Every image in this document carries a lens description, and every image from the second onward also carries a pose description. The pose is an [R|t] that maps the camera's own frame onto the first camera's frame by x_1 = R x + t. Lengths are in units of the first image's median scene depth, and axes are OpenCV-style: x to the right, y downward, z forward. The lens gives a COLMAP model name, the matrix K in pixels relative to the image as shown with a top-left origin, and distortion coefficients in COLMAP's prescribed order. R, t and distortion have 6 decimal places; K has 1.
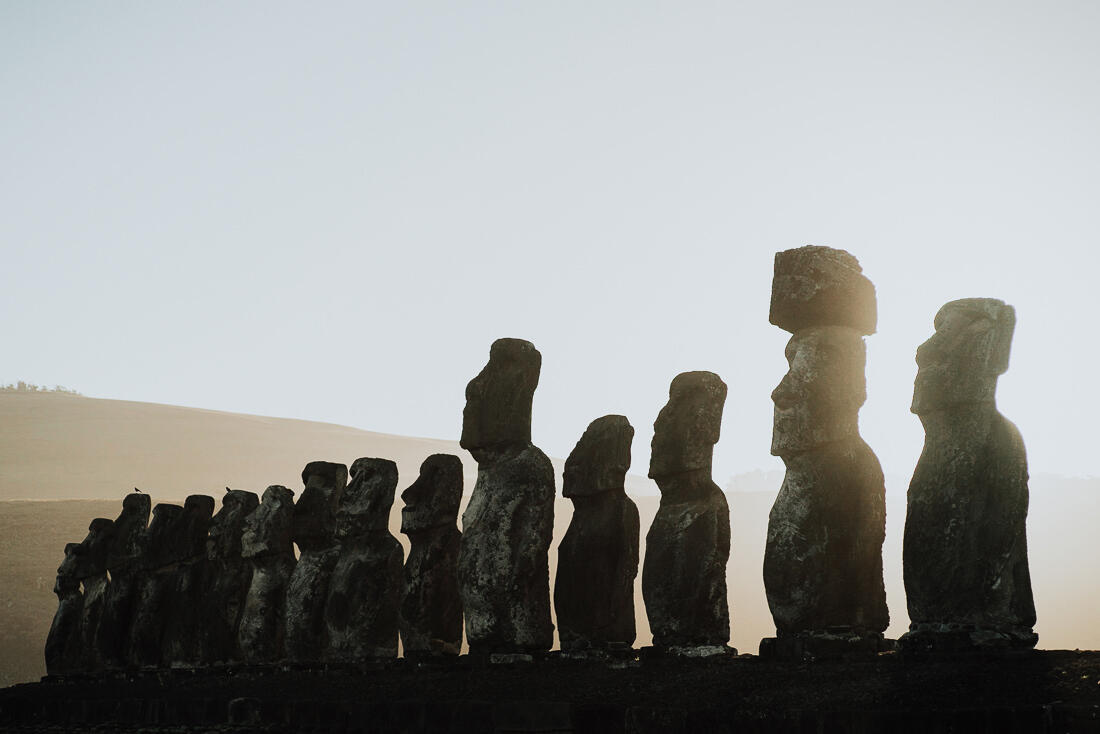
lens RADIAL K [[2938.7, 0, 550.0], [0, 2938.7, 367.0], [0, 0, 1]] dist [0.286175, 0.249579]
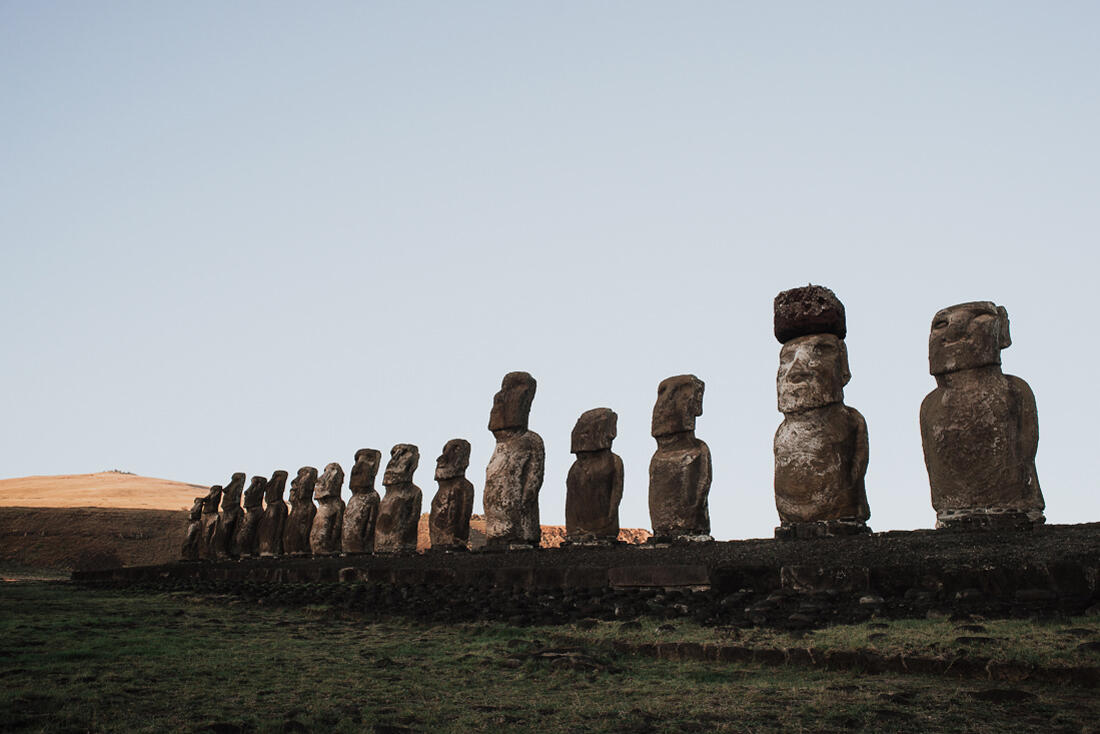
lens RADIAL K [[879.6, 0, 550.0], [0, 879.6, 367.0], [0, 0, 1]] dist [-0.084961, 0.077800]
pose [[0.956890, 0.077780, 0.279841, -0.151440], [-0.040198, 0.989669, -0.137620, 0.063289], [-0.287654, 0.120438, 0.950132, 0.480447]]
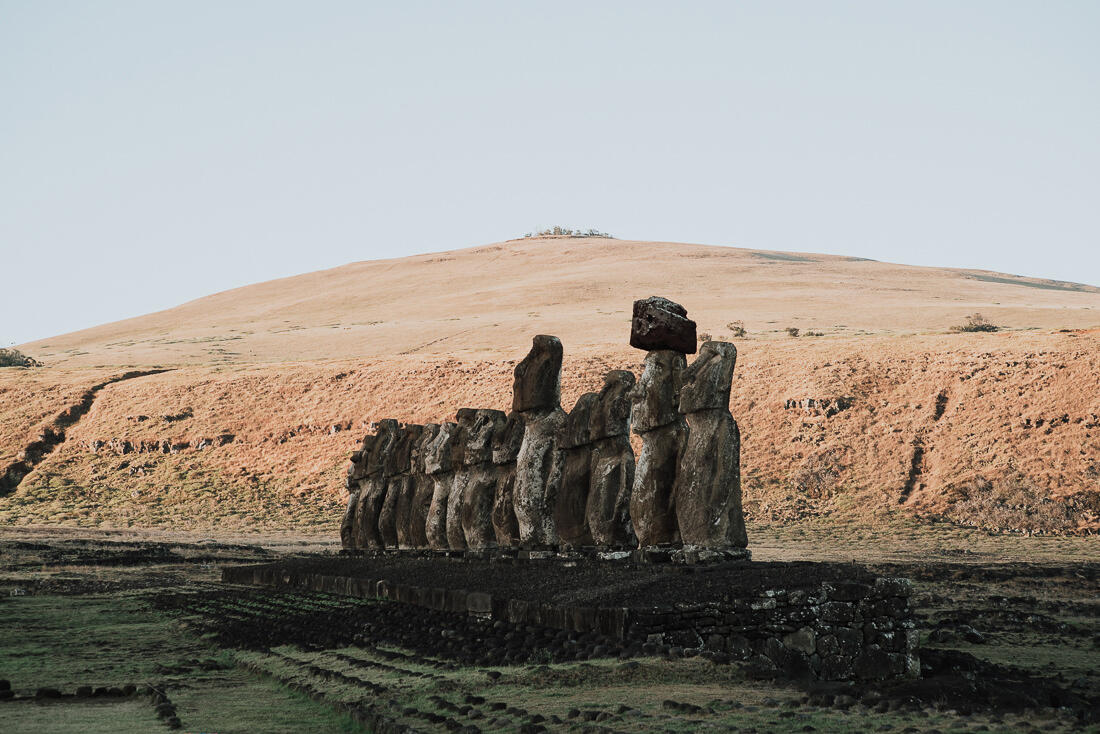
lens RADIAL K [[2938.7, 0, 550.0], [0, 2938.7, 367.0], [0, 0, 1]] dist [0.286175, 0.249579]
pose [[0.980785, -0.025526, -0.193417, 0.276496], [0.037399, 0.997617, 0.057984, -0.079838], [0.191476, -0.064104, 0.979402, -0.436045]]
